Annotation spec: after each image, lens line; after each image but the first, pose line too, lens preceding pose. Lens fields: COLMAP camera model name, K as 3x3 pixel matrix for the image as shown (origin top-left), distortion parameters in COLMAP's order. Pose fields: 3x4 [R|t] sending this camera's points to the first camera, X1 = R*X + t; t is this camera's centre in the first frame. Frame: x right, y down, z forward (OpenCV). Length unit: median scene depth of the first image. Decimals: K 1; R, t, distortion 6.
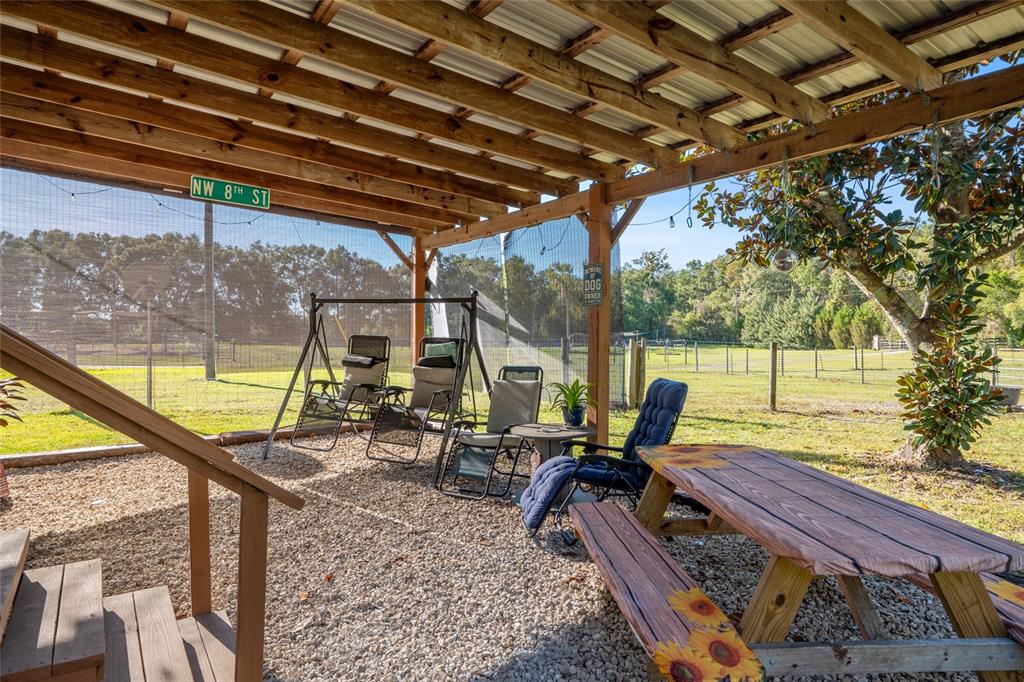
lens RADIAL K [[600.1, 0, 512.0], [0, 600.1, 341.0], [0, 0, 1]] dist [-0.000055, -0.000671]
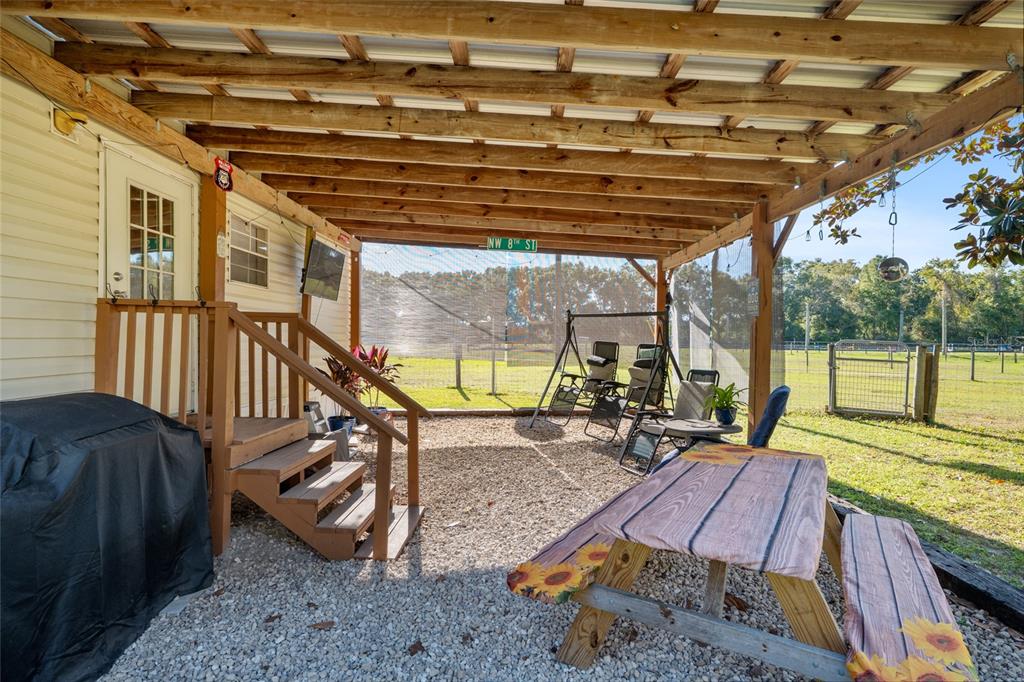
lens RADIAL K [[509.5, 0, 512.0], [0, 509.5, 341.0], [0, 0, 1]] dist [-0.000537, -0.000044]
pose [[0.807390, 0.007222, -0.589974, 0.327855], [-0.009217, 0.999957, -0.000374, -0.010598], [0.589947, 0.005739, 0.807422, -0.008881]]
